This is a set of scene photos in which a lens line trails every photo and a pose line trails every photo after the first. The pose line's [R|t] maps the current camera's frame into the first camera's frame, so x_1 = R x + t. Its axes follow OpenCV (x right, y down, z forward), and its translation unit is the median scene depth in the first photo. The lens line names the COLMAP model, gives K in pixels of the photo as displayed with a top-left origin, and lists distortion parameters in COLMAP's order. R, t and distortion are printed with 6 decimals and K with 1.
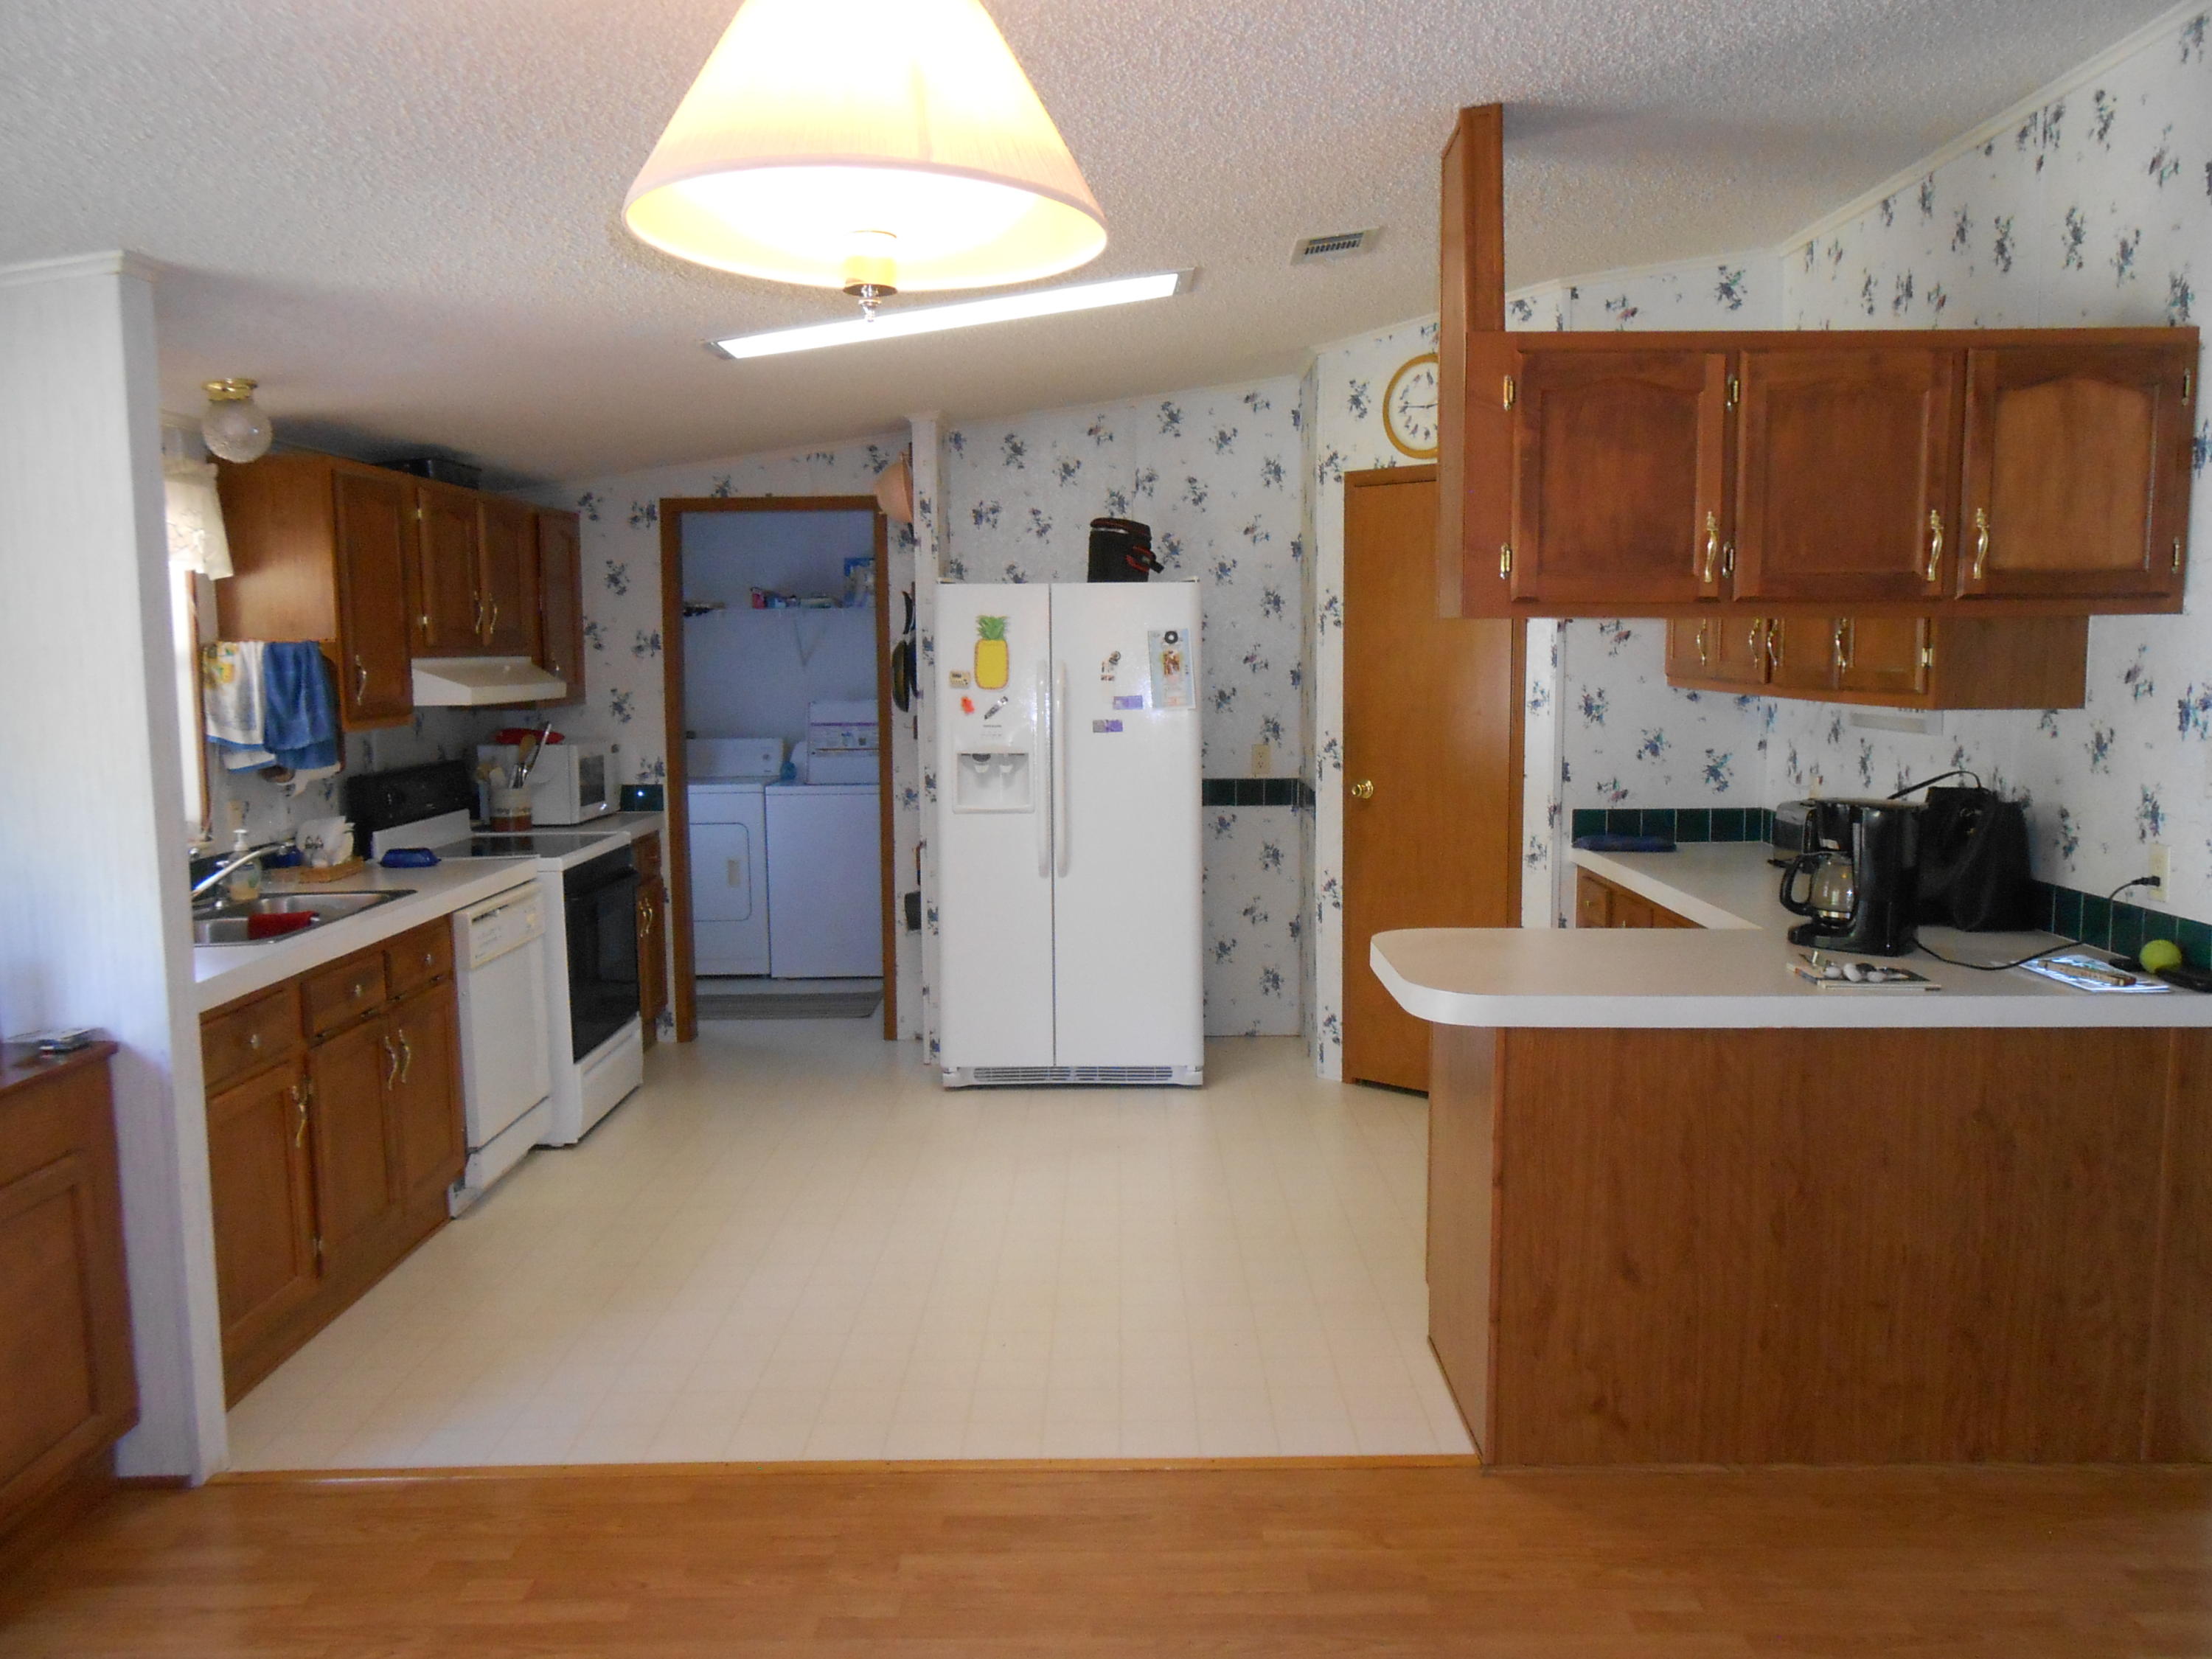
lens RADIAL K [[1730.5, 0, 1118.7], [0, 1730.5, 818.9], [0, 0, 1]] dist [-0.023210, 0.038294]
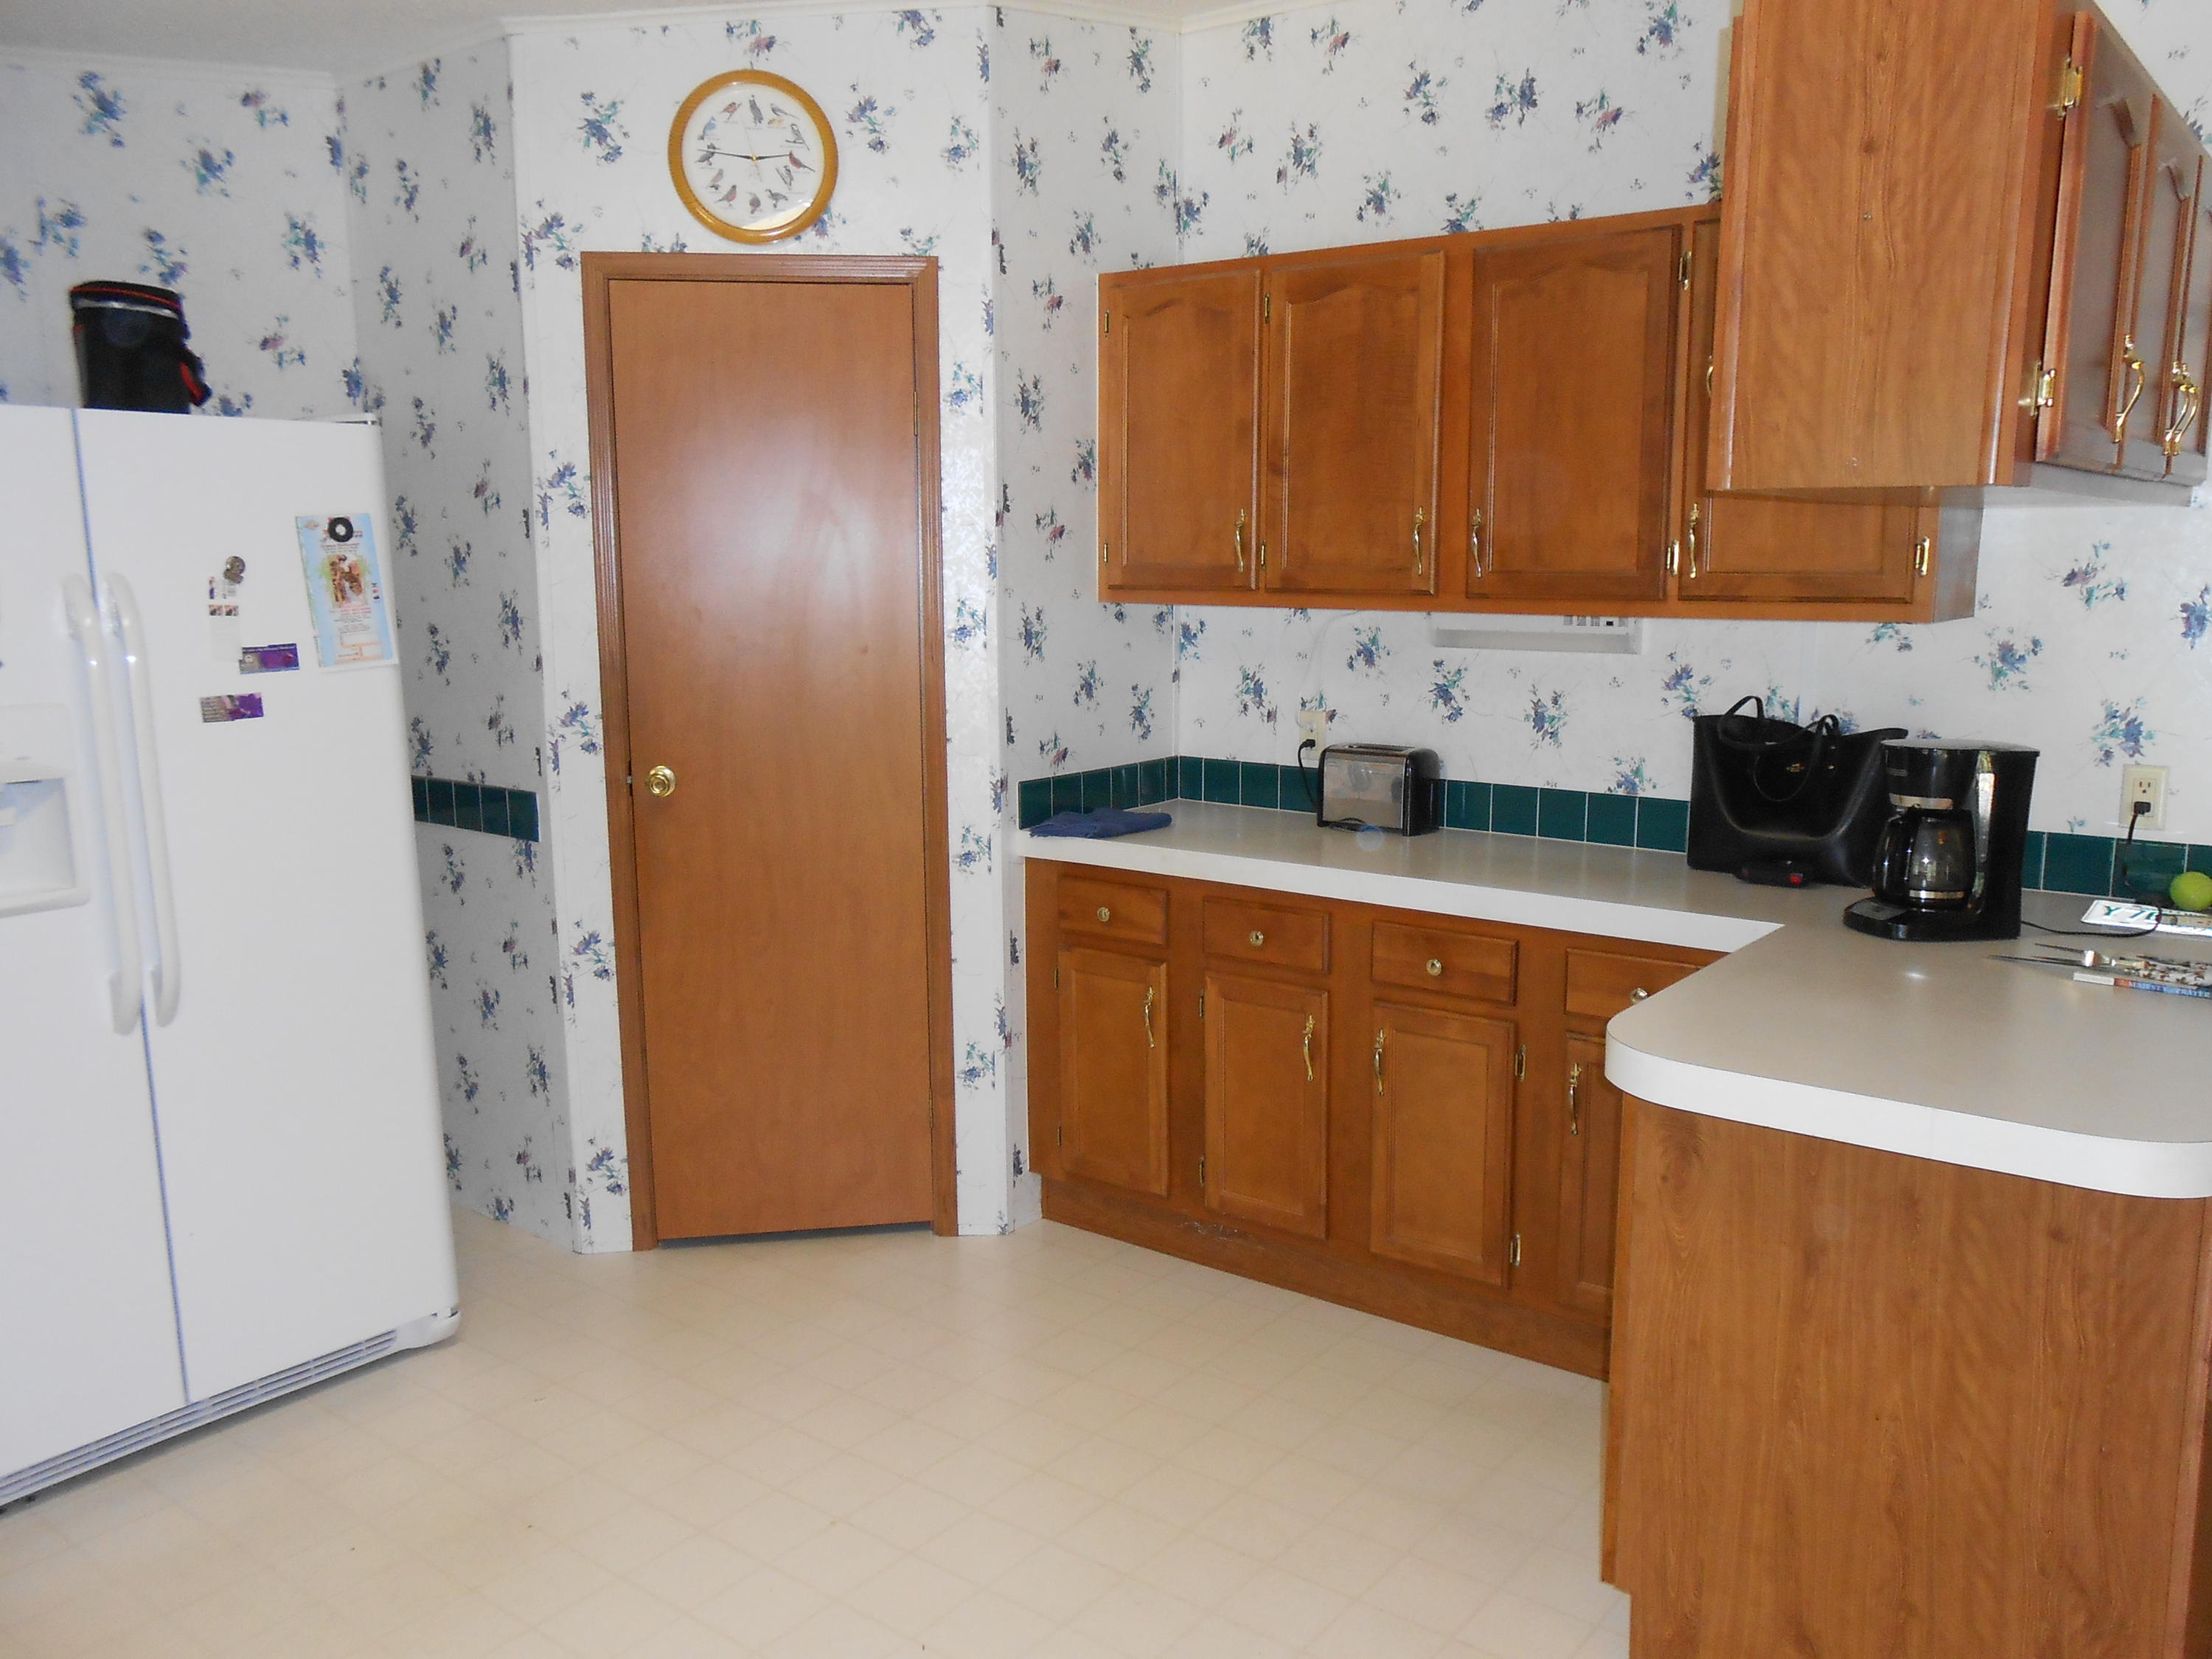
lens RADIAL K [[1730.5, 0, 1115.7], [0, 1730.5, 829.3], [0, 0, 1]] dist [-0.023210, 0.038294]
pose [[0.609612, -0.122677, 0.783150, -0.245101], [0.080517, 0.992425, 0.092784, -0.044791], [-0.788600, 0.006494, 0.614872, 0.497236]]
